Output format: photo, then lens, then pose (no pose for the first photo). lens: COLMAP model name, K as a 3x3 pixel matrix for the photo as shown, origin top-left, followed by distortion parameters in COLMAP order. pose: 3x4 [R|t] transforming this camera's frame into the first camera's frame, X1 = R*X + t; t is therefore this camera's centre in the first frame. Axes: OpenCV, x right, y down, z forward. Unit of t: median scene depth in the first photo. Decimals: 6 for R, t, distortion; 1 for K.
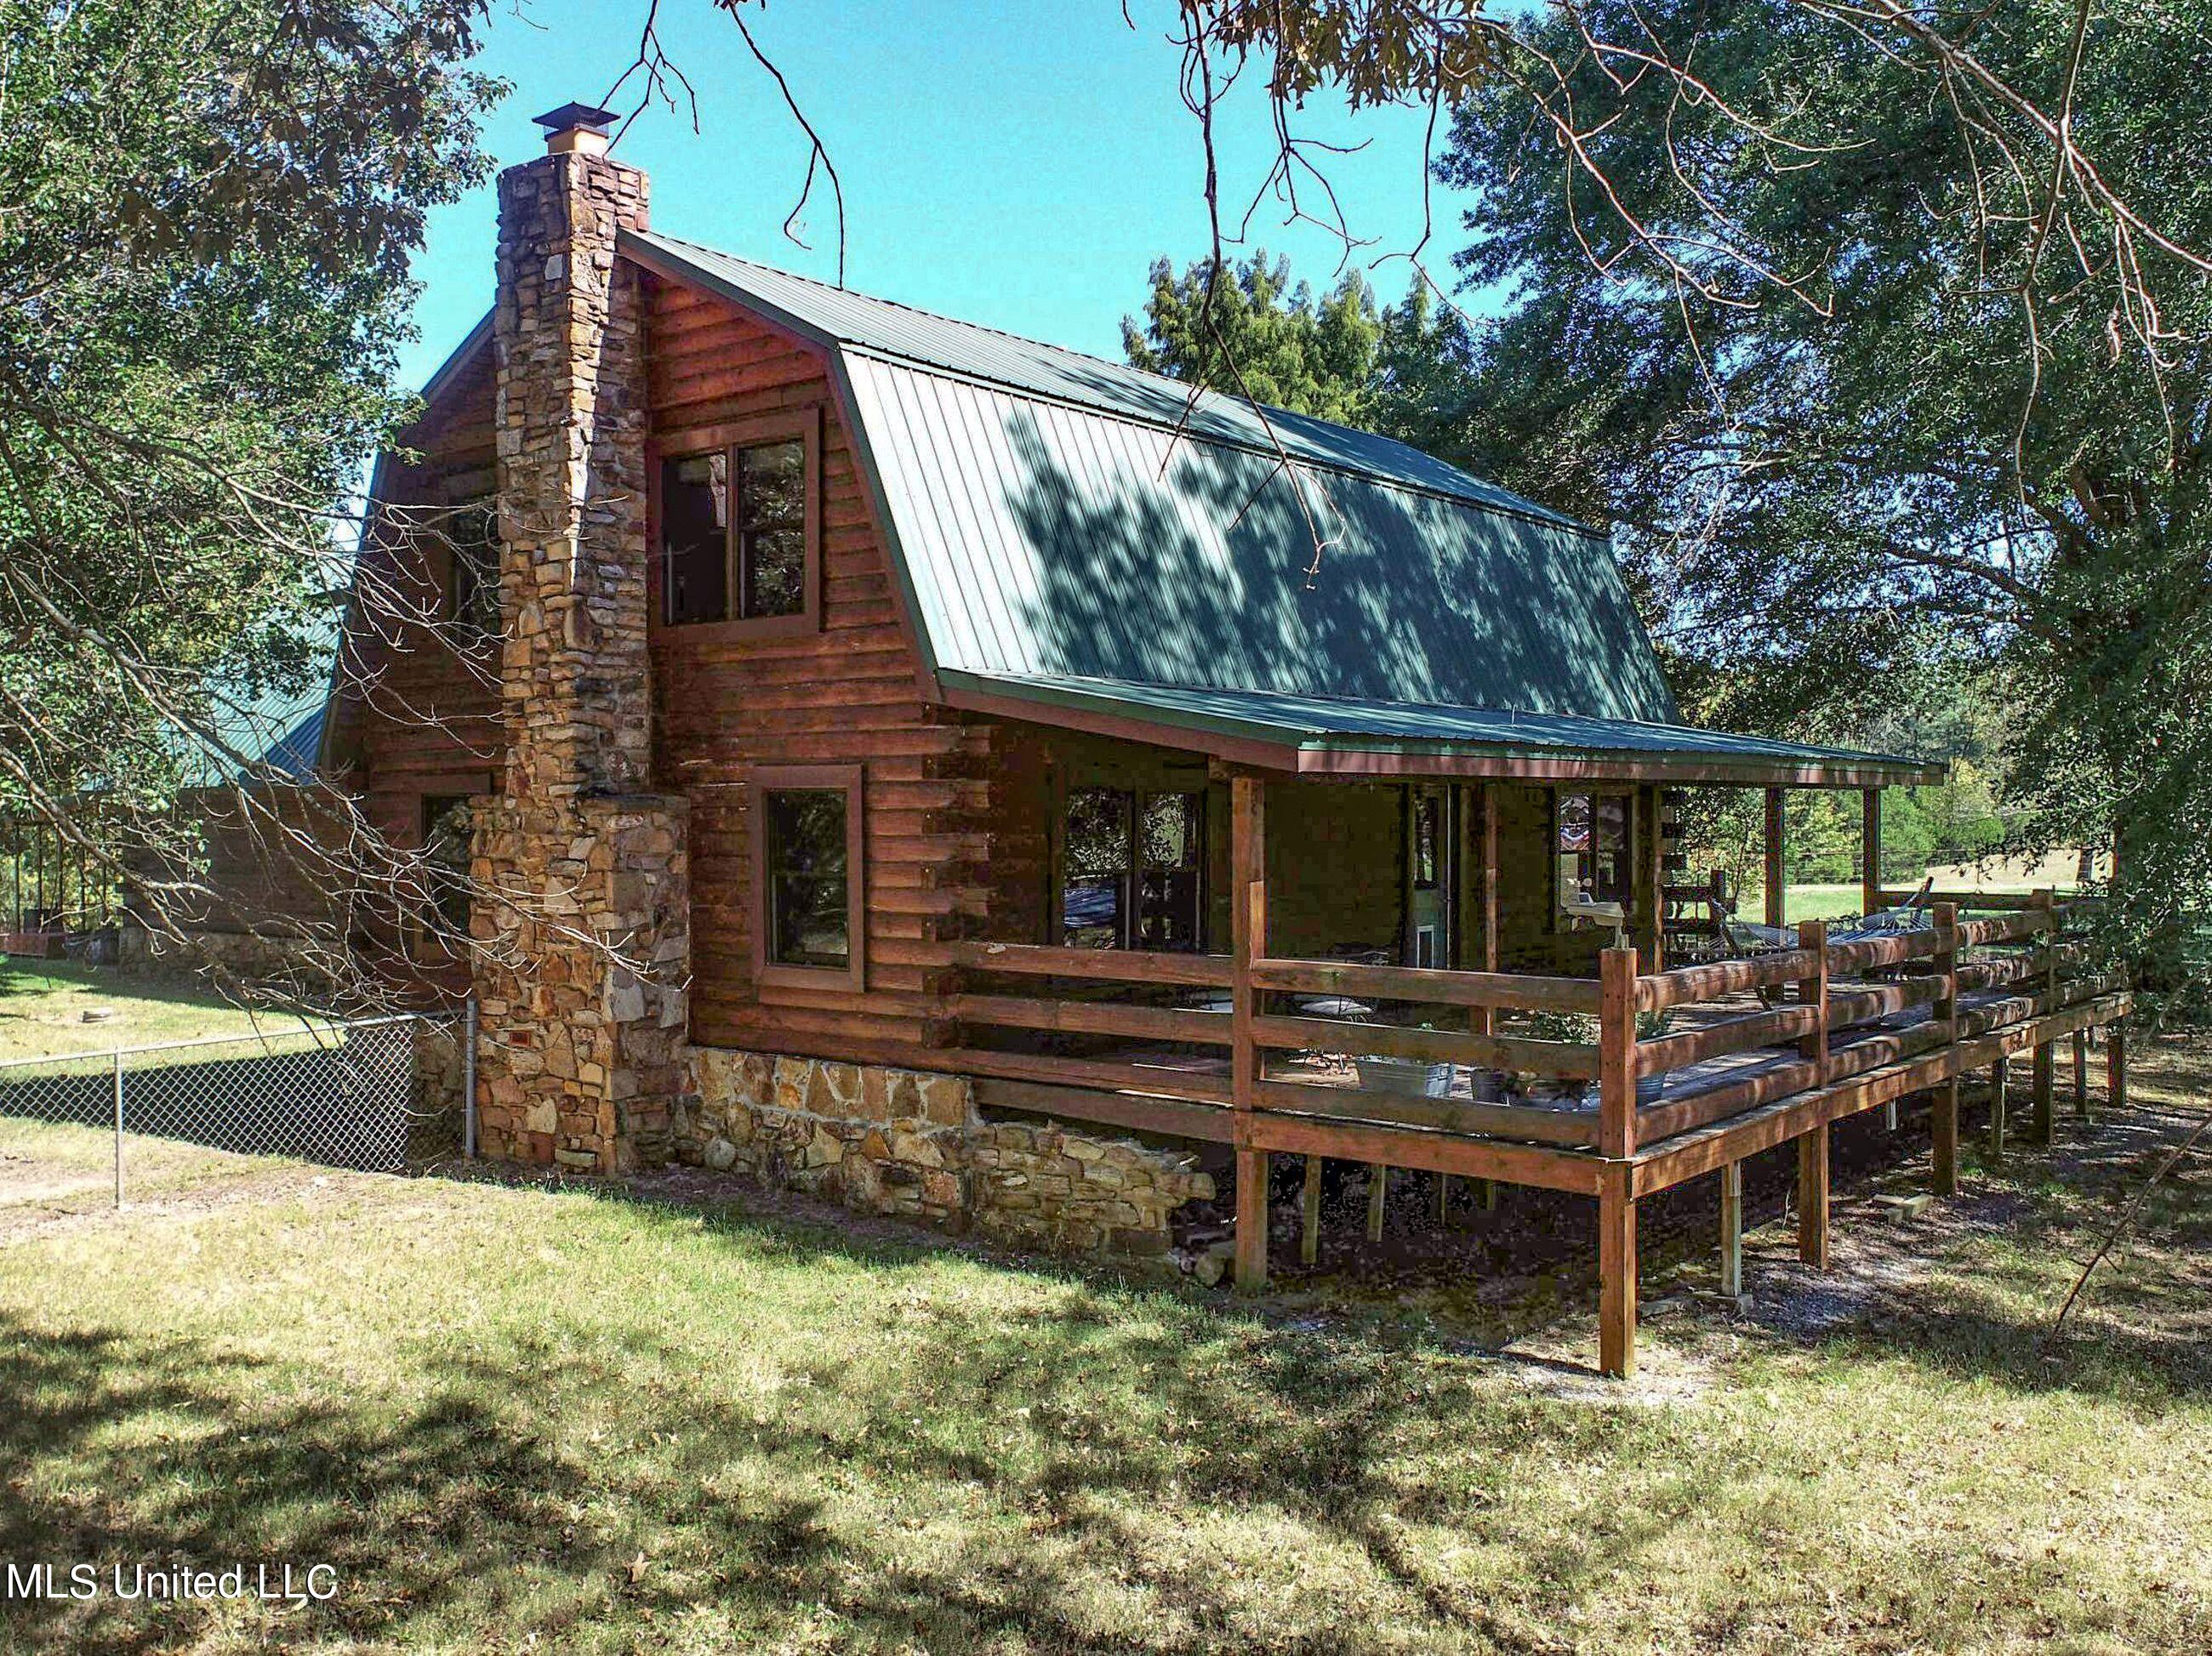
lens RADIAL K [[1964.7, 0, 991.2], [0, 1964.7, 836.2], [0, 0, 1]] dist [-0.015116, 0.005971]
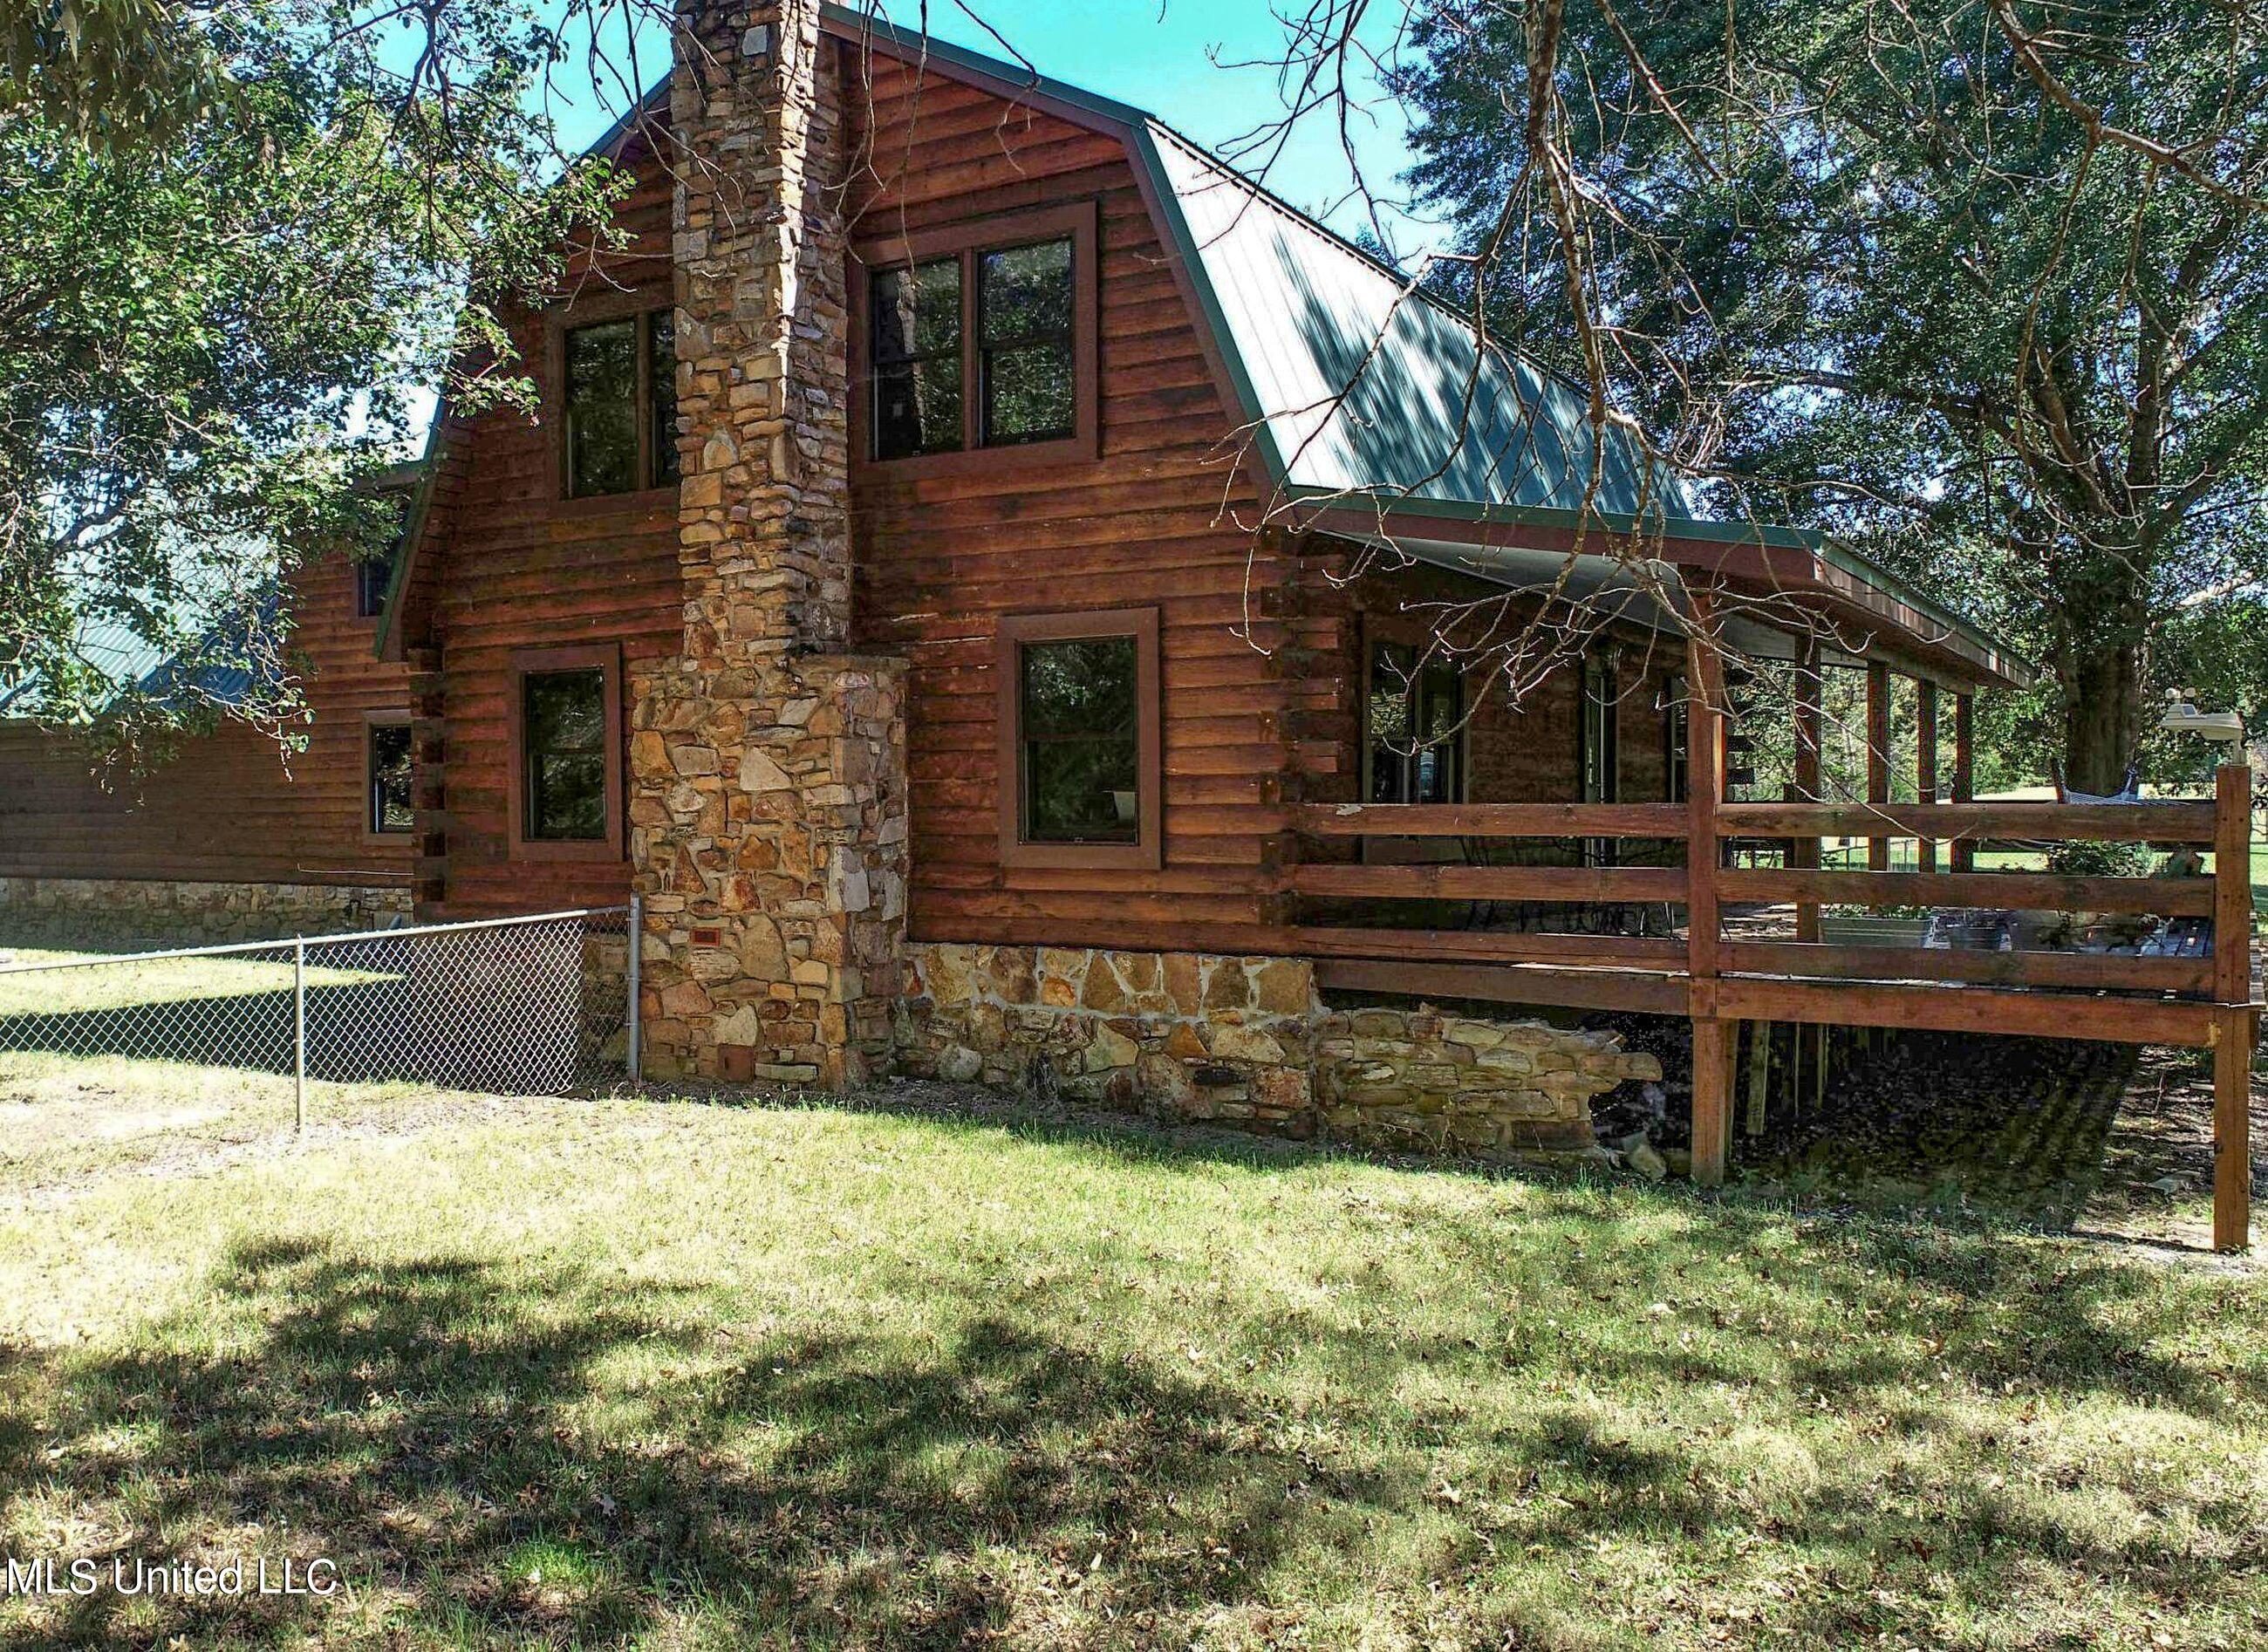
lens RADIAL K [[1964.0, 0, 903.9], [0, 1964.0, 832.6], [0, 0, 1]] dist [-0.023789, 0.014022]
pose [[0.992919, -0.004070, 0.118727, -0.266524], [0.003851, 0.999990, 0.002076, 0.057850], [-0.118734, -0.001604, 0.992925, 0.139180]]
